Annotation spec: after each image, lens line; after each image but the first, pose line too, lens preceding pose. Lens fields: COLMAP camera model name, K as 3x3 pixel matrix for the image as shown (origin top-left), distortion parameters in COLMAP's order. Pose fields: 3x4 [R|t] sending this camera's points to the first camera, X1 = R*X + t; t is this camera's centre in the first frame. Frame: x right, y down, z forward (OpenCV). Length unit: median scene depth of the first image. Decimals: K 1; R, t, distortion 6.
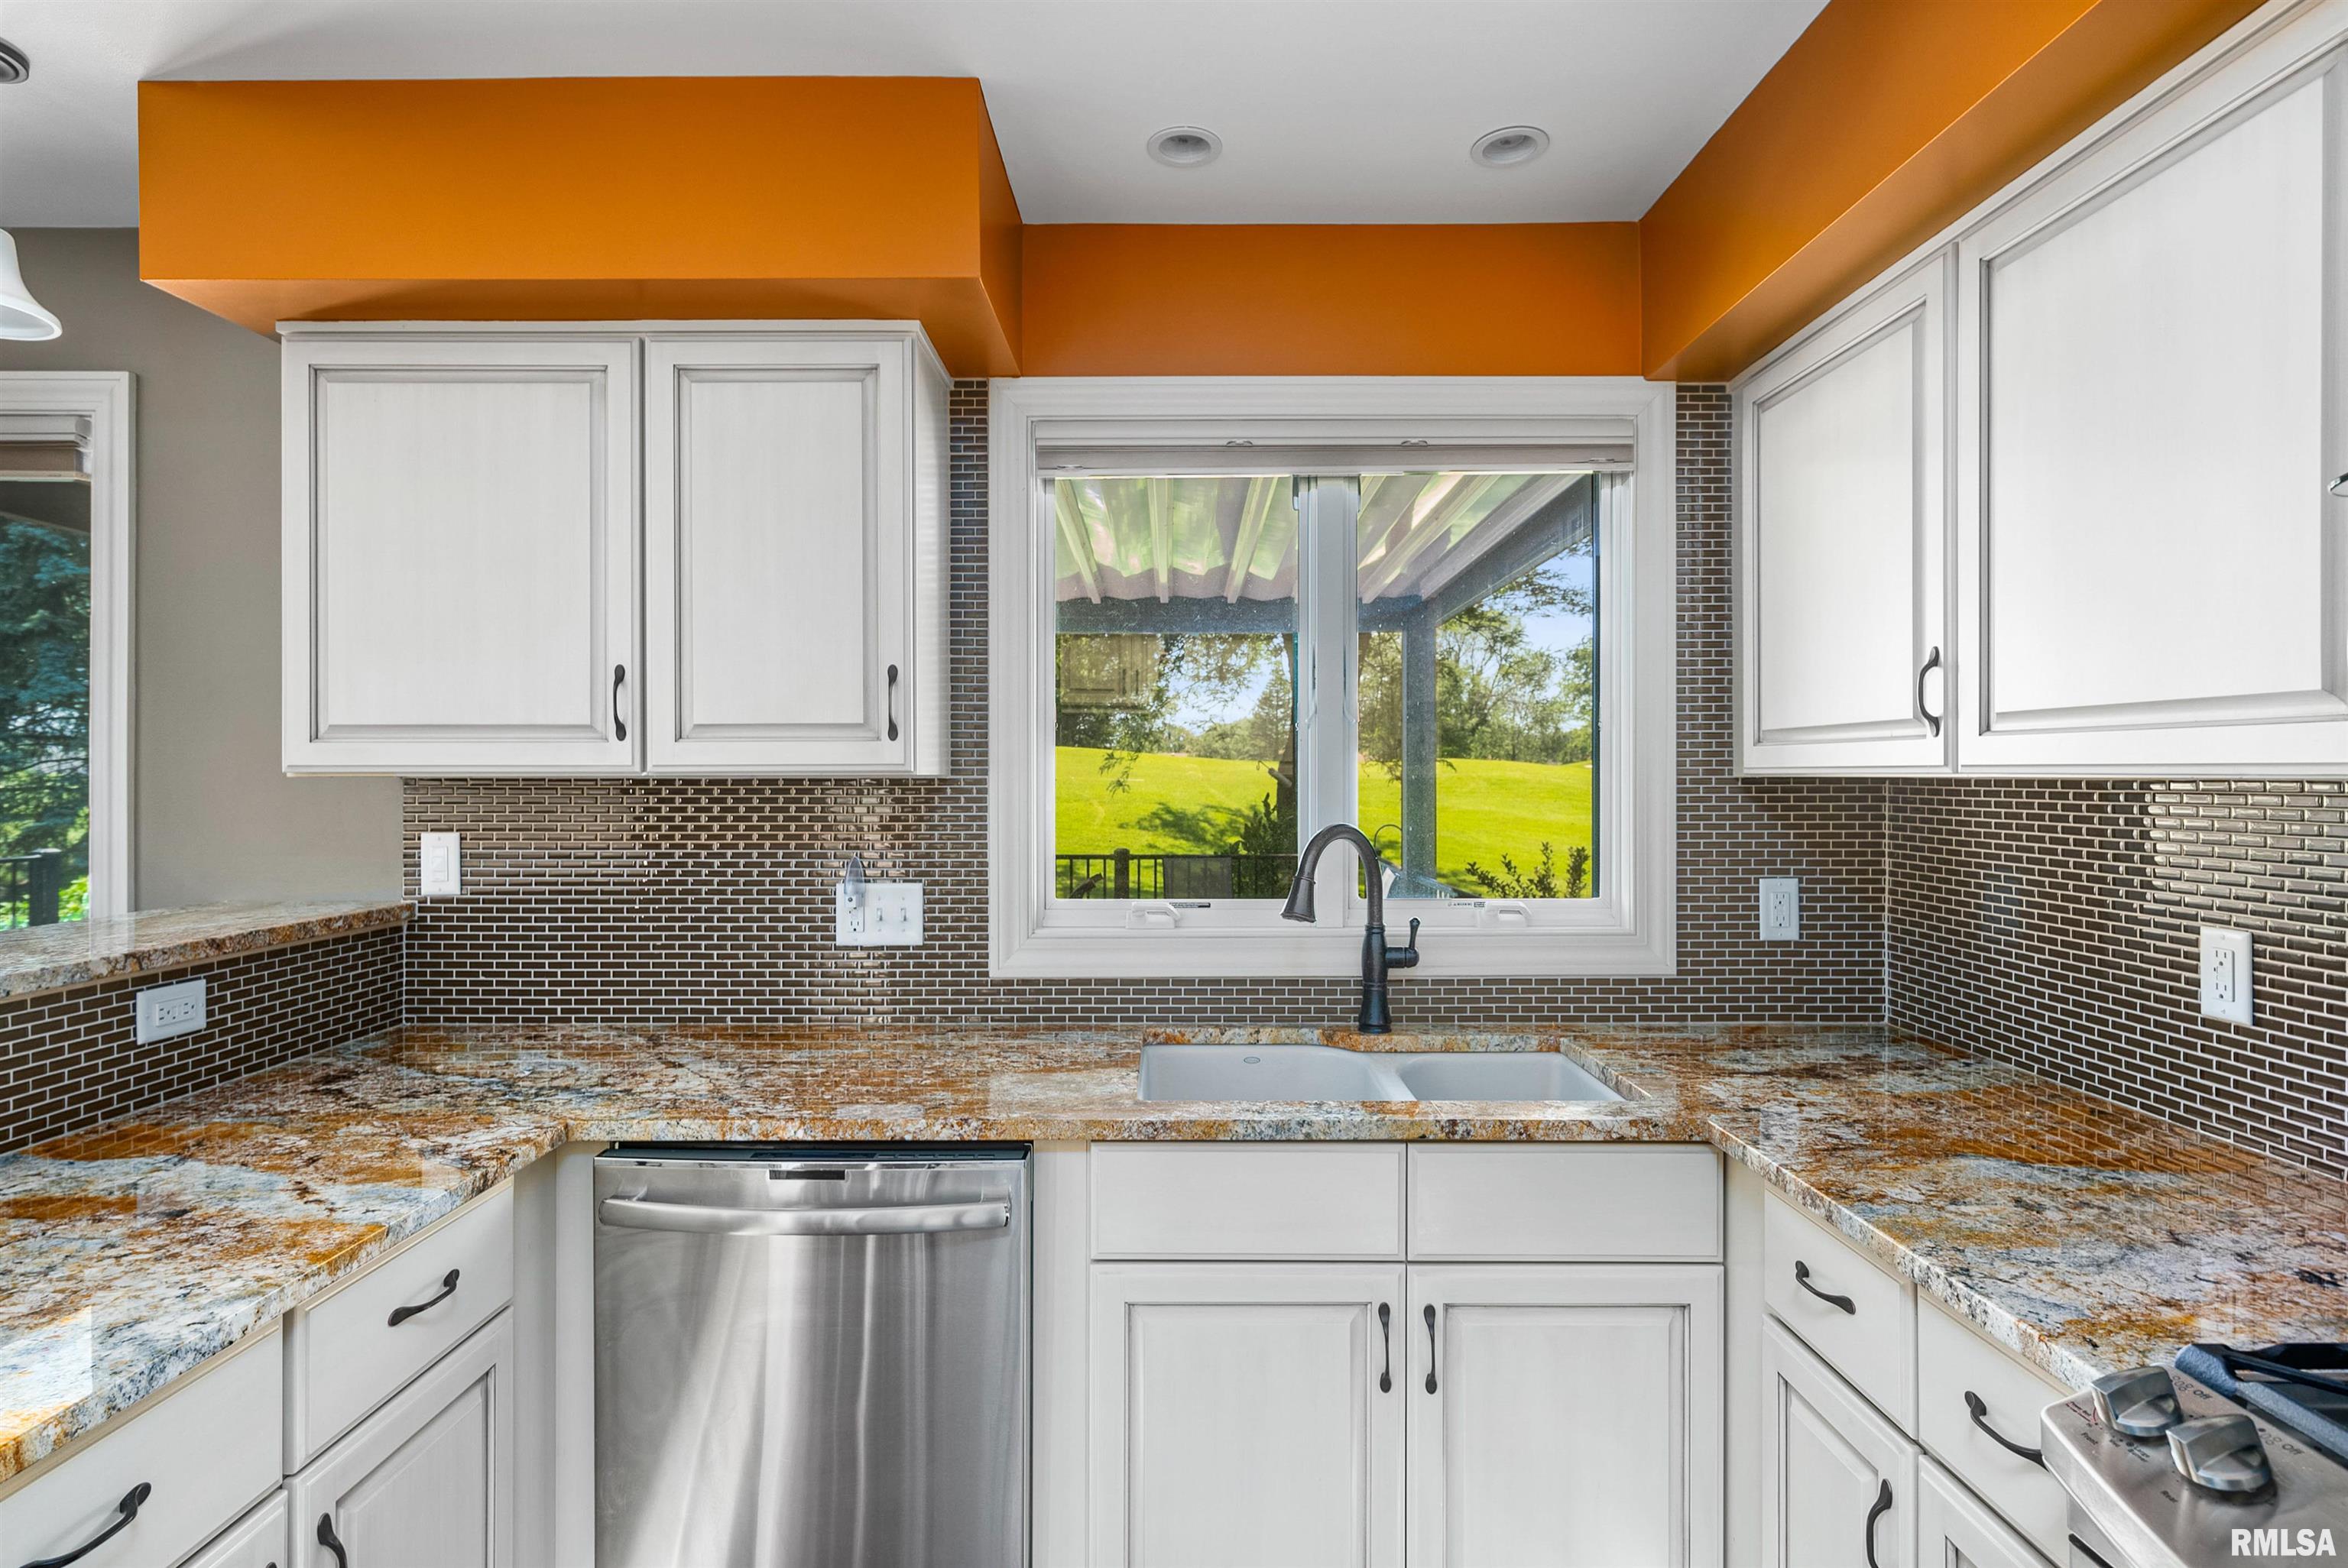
lens RADIAL K [[1198.0, 0, 1174.0], [0, 1198.0, 784.0], [0, 0, 1]] dist [-0.000647, 0.000967]
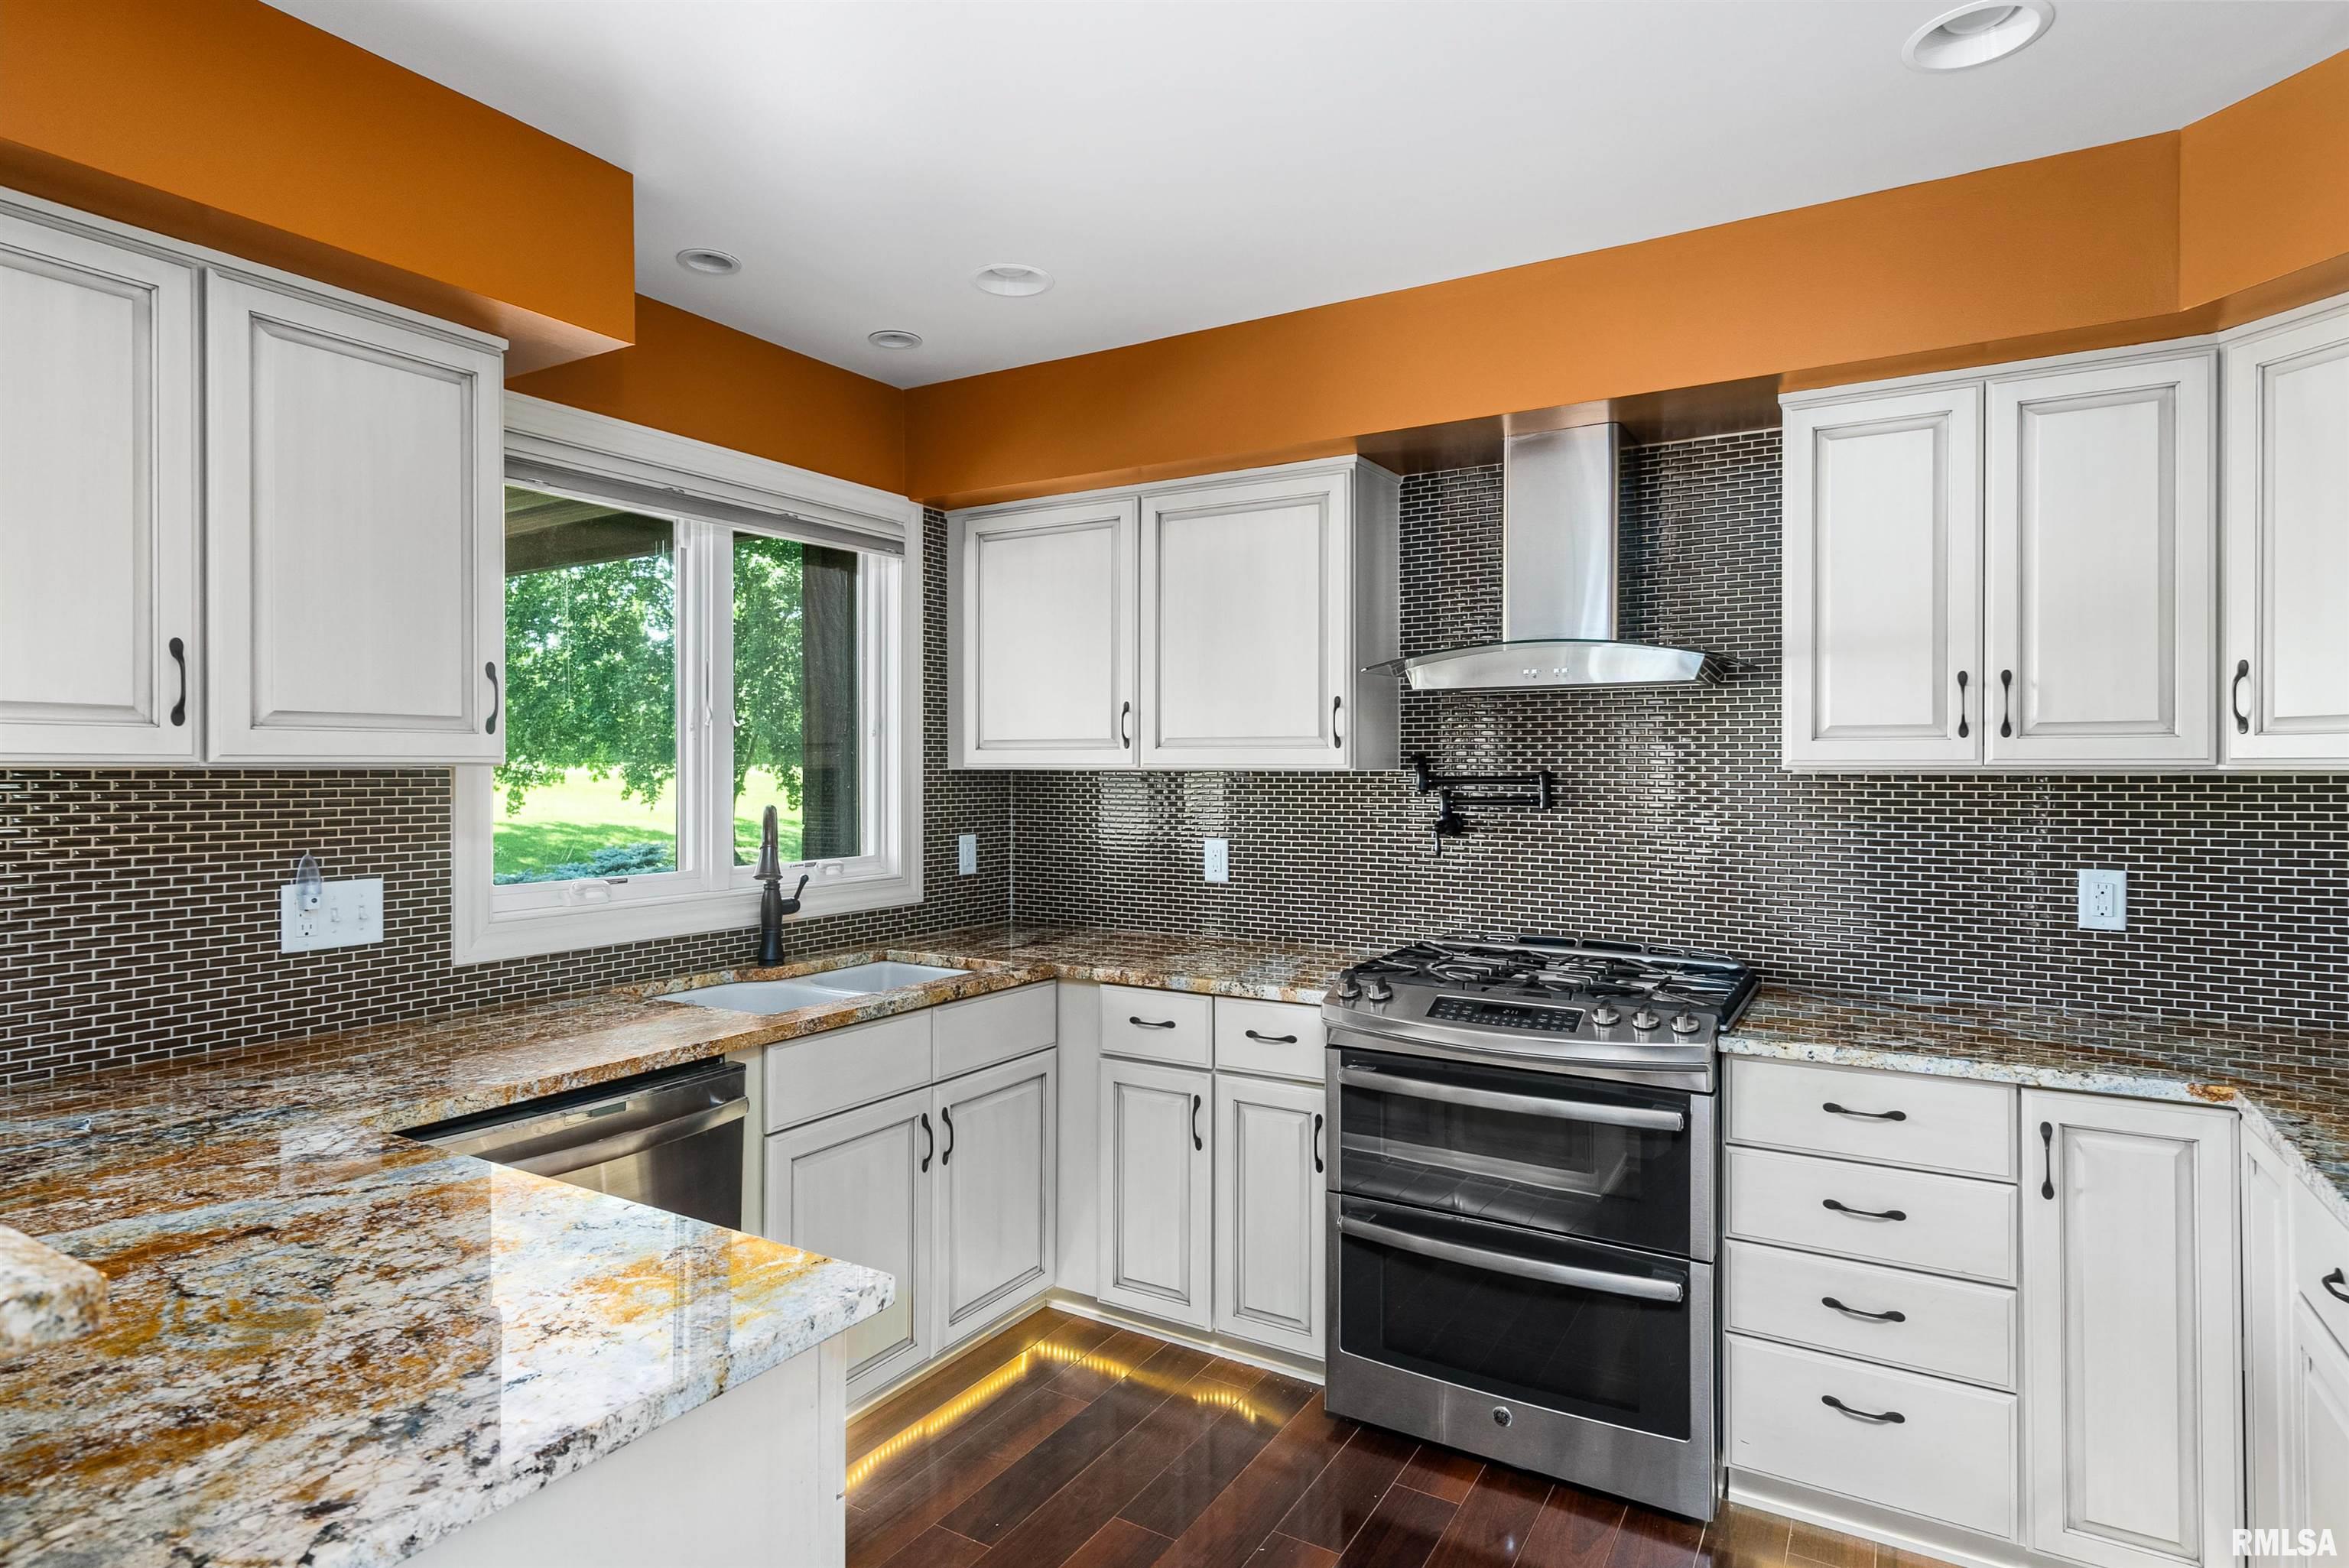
lens RADIAL K [[1251.1, 0, 1177.7], [0, 1251.1, 776.9], [0, 0, 1]] dist [0.001412, 0.000738]
pose [[0.513922, -0.003603, 0.857829, -0.867888], [0.003917, 0.999991, 0.001853, 0.002124], [-0.857828, 0.002408, 0.513932, -0.082701]]
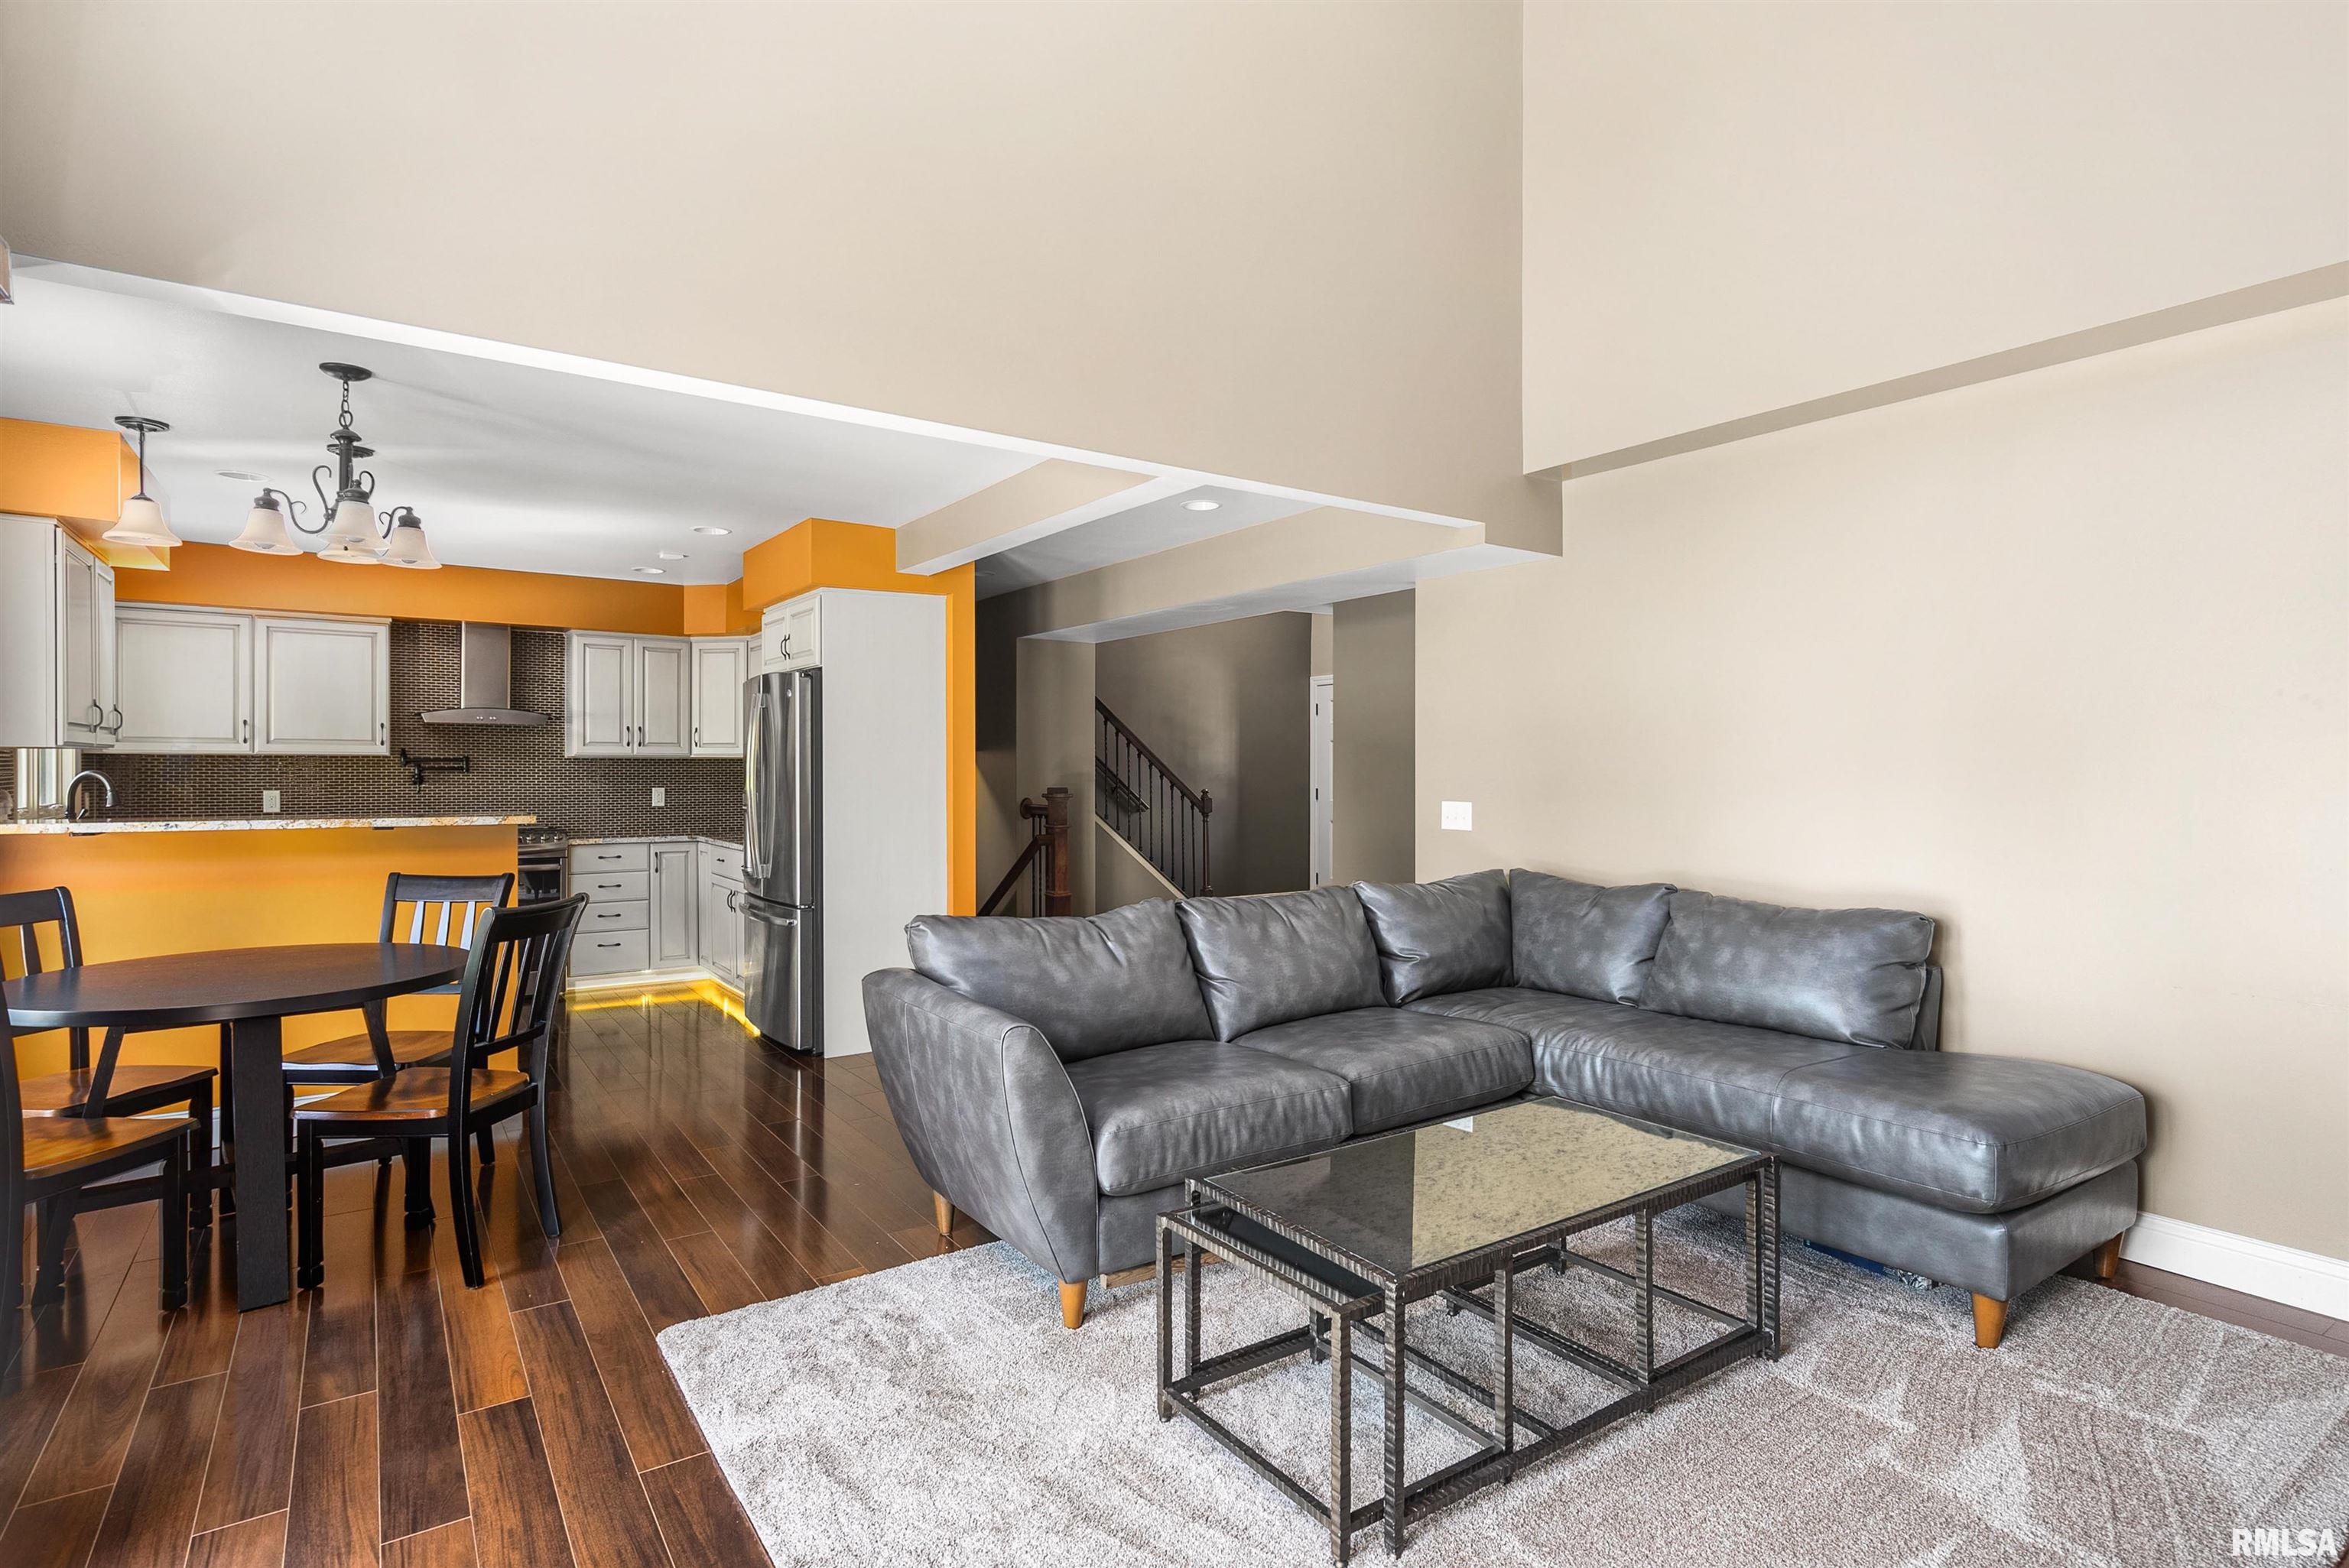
lens RADIAL K [[1198.6, 0, 1174.5], [0, 1198.6, 784.0], [0, 0, 1]] dist [-0.000647, 0.000967]
pose [[-0.551192, -0.018568, 0.834172, -3.498350], [0.001986, 0.999720, 0.023565, 0.001792], [-0.834376, 0.014646, -0.551001, 0.520573]]
